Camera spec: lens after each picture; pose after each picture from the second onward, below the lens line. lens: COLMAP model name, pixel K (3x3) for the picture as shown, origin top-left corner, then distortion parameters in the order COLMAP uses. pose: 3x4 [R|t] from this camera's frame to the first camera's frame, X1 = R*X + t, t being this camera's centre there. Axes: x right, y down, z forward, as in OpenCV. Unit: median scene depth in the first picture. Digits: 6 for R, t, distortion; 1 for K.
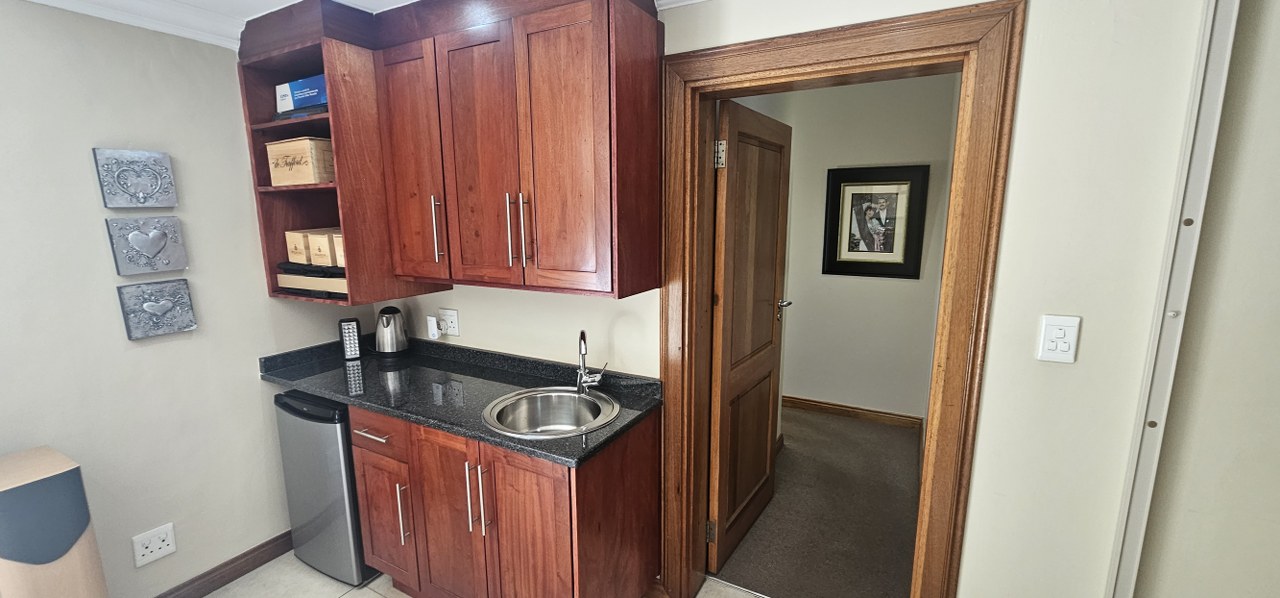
lens RADIAL K [[523.6, 0, 610.9], [0, 523.6, 311.3], [0, 0, 1]] dist [0.001628, -0.000045]
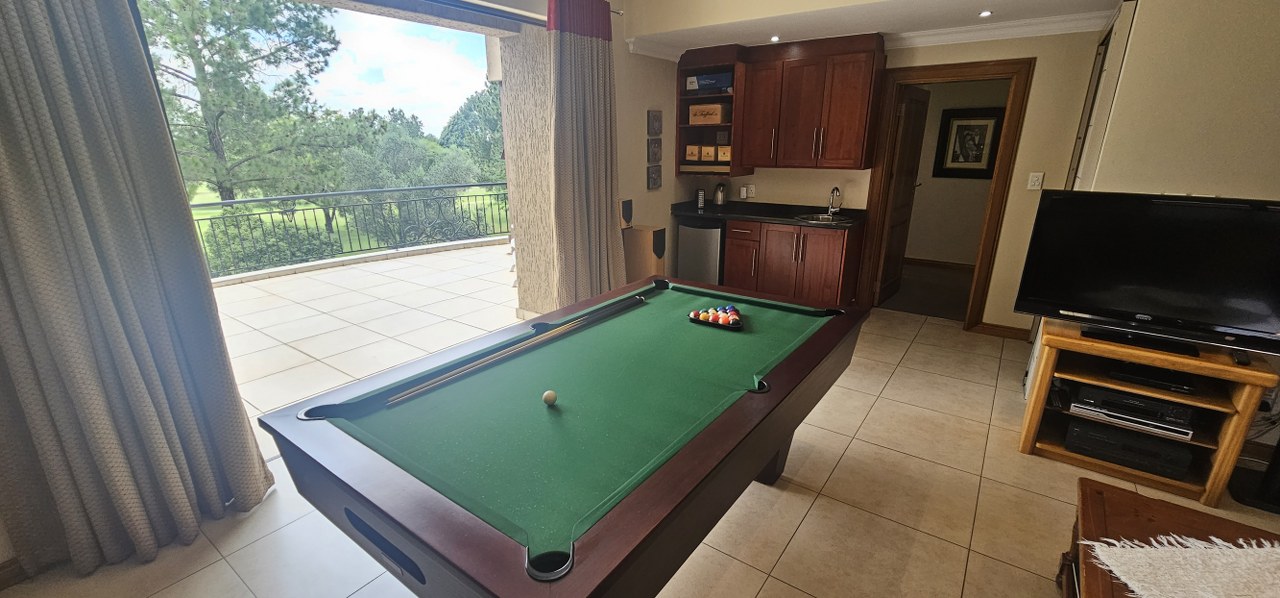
lens RADIAL K [[523.6, 0, 614.4], [0, 523.6, 308.4], [0, 0, 1]] dist [0.001628, -0.000045]
pose [[0.993292, 0.035449, -0.110069, -0.670017], [-0.021606, 0.991984, 0.124503, 0.267993], [0.113601, -0.121290, 0.986095, -1.332410]]
